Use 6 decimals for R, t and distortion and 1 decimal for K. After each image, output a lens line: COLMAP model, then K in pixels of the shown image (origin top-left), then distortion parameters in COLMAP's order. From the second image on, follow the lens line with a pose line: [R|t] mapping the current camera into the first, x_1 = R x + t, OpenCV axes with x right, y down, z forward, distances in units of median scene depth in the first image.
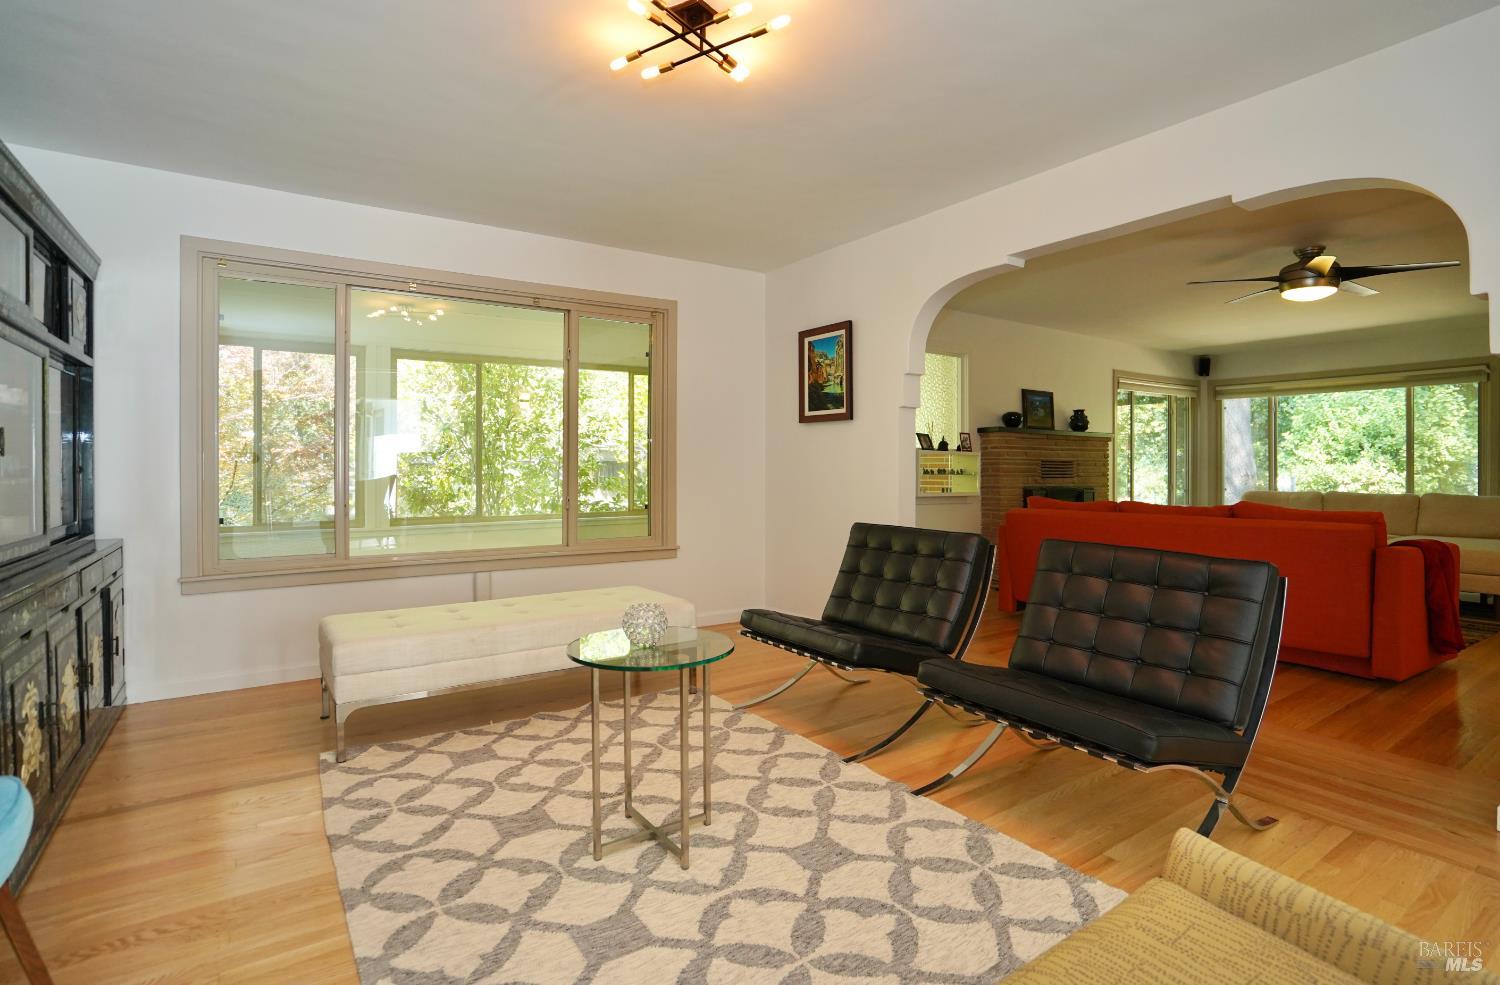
lens RADIAL K [[744.4, 0, 773.2], [0, 744.4, 460.4], [0, 0, 1]] dist [-0.043383, -0.000092]
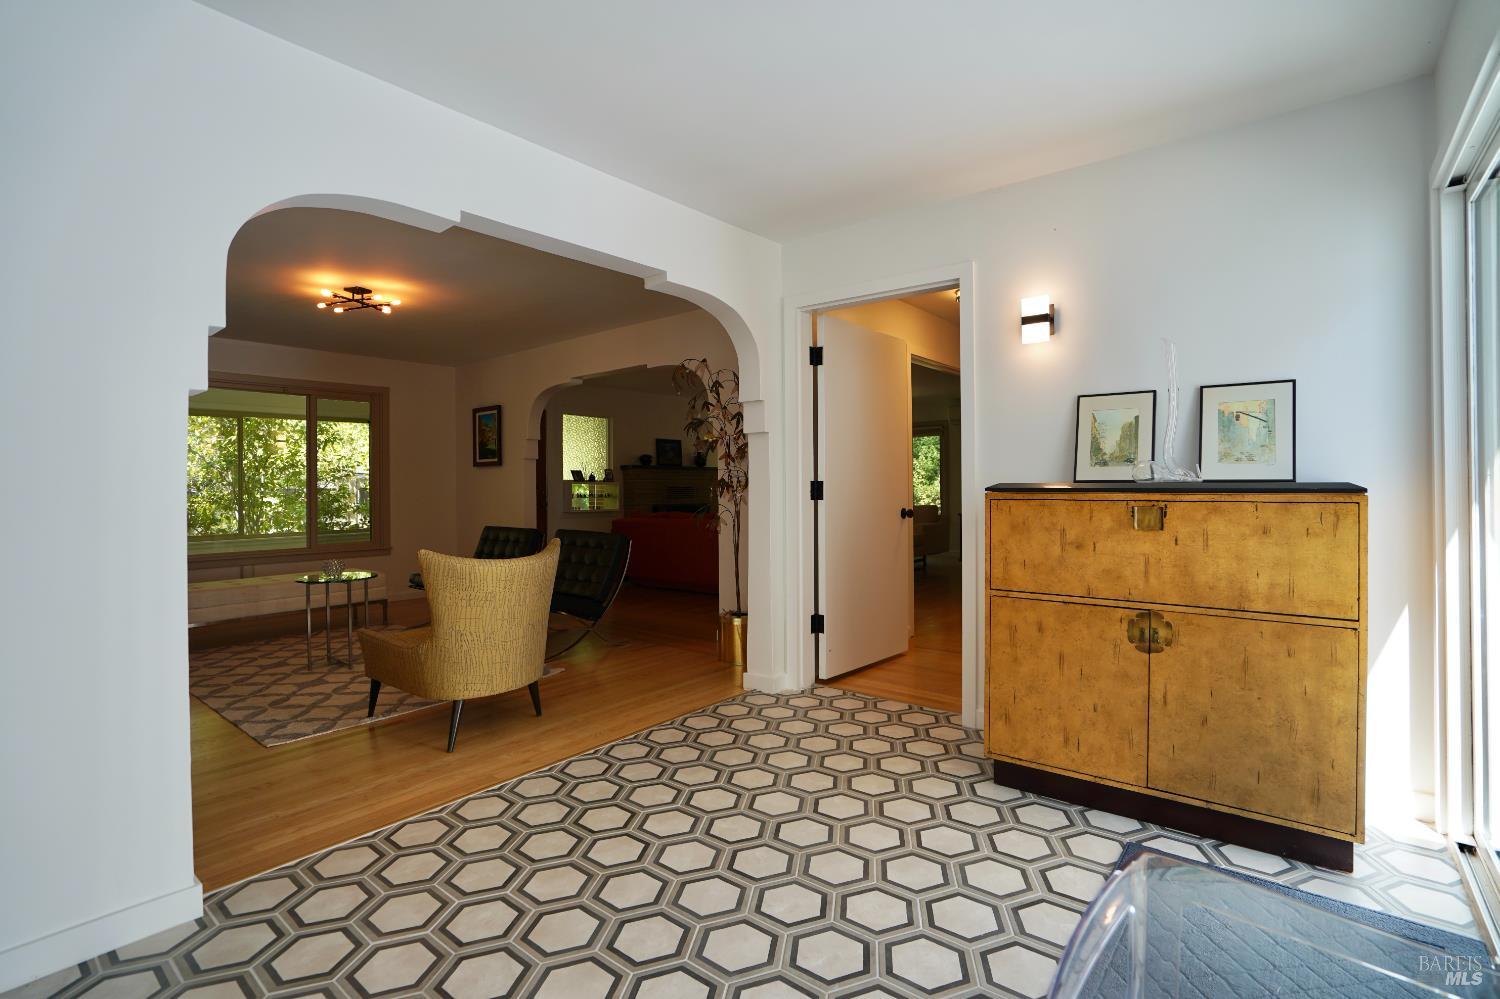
lens RADIAL K [[703.7, 0, 760.2], [0, 703.7, 480.5], [0, 0, 1]] dist [-0.048260, 0.017522]
pose [[0.962042, -0.009285, 0.272745, 0.203156], [0.010167, 0.999947, -0.001820, -0.011191], [-0.272714, 0.004524, 0.962085, -0.557245]]
